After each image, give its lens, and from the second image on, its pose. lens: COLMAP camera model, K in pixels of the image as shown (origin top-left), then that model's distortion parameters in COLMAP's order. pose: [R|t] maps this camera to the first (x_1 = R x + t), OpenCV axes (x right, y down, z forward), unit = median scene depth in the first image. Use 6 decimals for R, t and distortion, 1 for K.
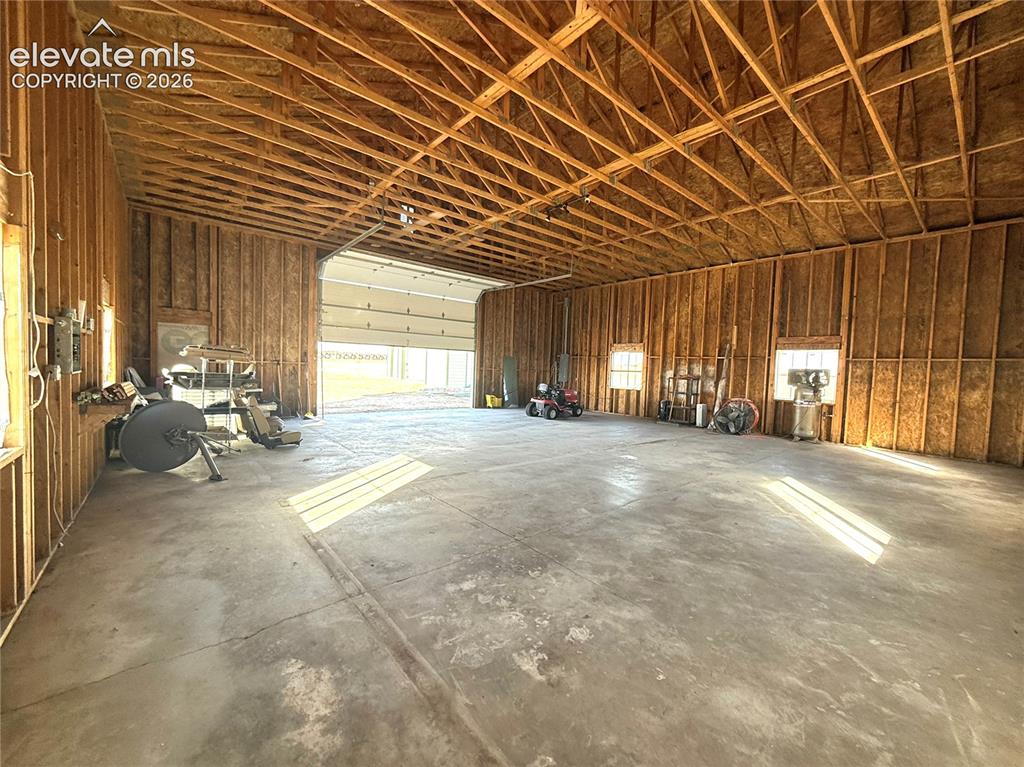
lens RADIAL K [[411.5, 0, 516.2], [0, 411.5, 385.3], [0, 0, 1]] dist [0.000047, -0.000009]
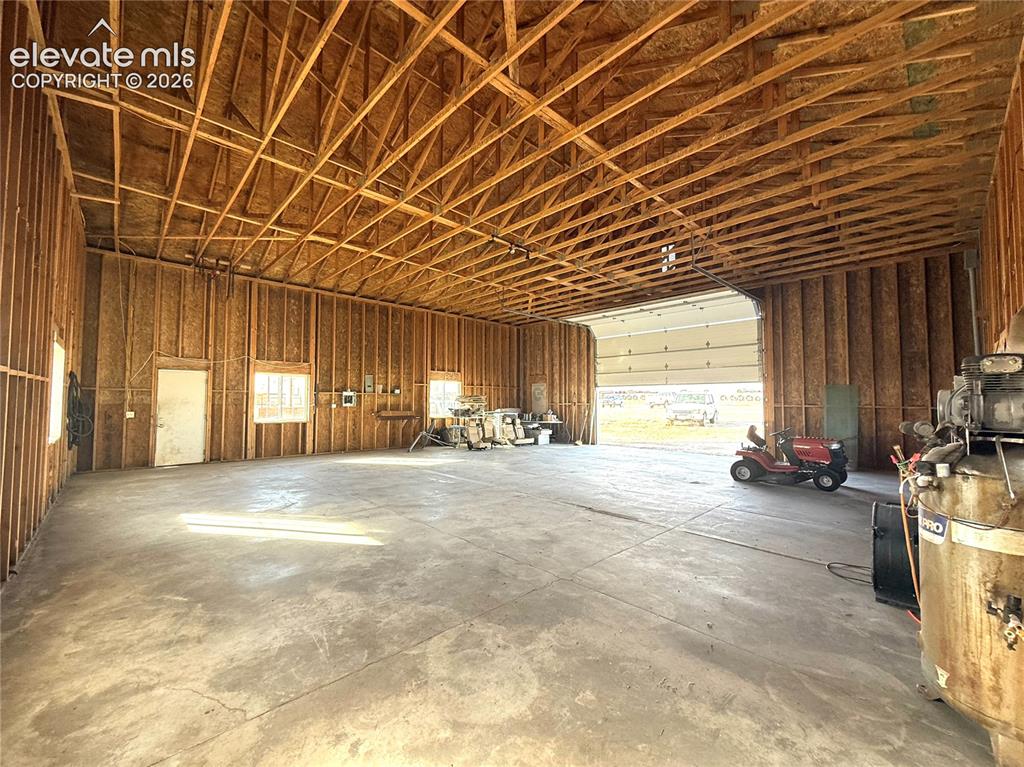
lens RADIAL K [[411.5, 0, 516.3], [0, 411.5, 383.9], [0, 0, 1]] dist [0.000047, -0.000009]
pose [[0.060669, -0.077465, -0.995147, 0.791960], [-0.044693, 0.995773, -0.080239, -0.000240], [0.997157, 0.049344, 0.056950, 0.671951]]
